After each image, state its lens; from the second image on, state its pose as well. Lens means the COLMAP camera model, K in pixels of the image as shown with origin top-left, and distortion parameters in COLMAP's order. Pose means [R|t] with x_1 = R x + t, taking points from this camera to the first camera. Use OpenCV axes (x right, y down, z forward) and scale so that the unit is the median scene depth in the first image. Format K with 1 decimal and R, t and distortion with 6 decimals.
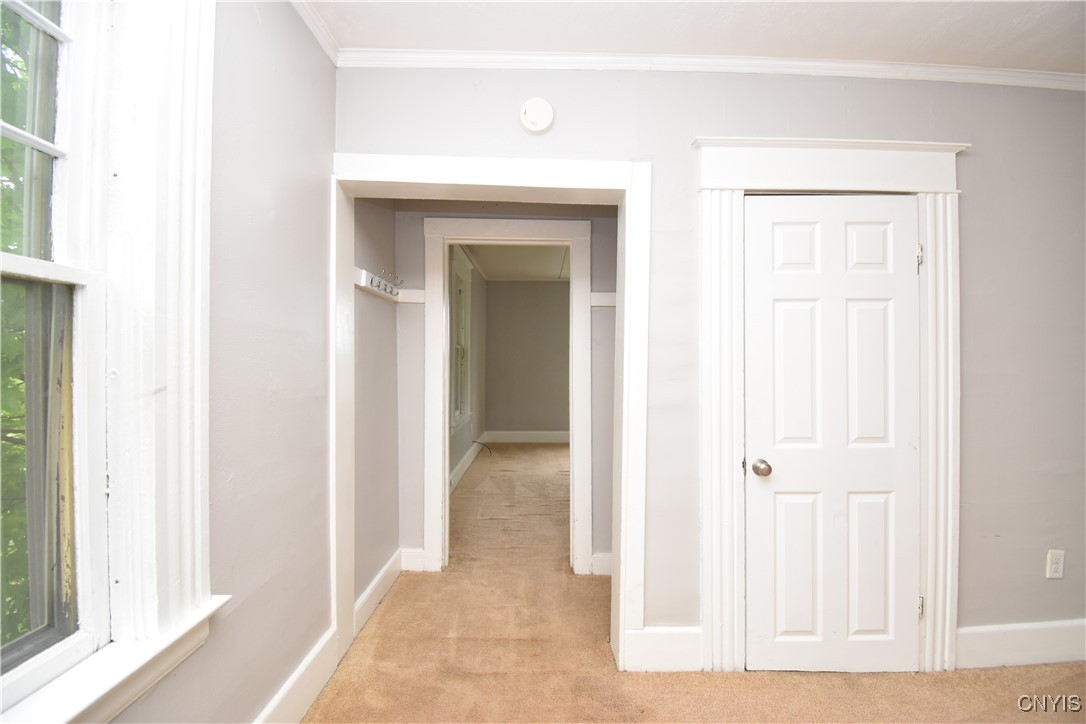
lens RADIAL K [[473.5, 0, 543.0], [0, 473.5, 362.0], [0, 0, 1]] dist [0.016285, -0.024700]
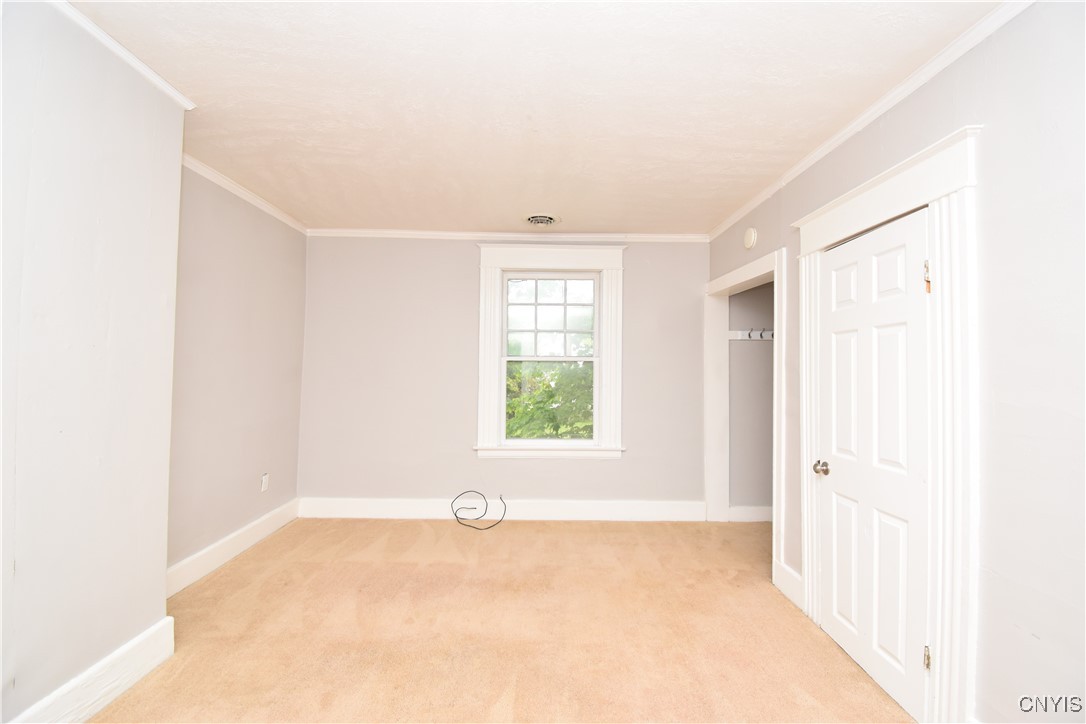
lens RADIAL K [[473.5, 0, 543.0], [0, 473.5, 362.0], [0, 0, 1]] dist [0.016285, -0.024700]
pose [[0.001333, -0.022218, -0.999752, 1.700808], [-0.010346, 0.999699, -0.022231, -0.022209], [0.999946, 0.010373, 0.001103, 0.245001]]
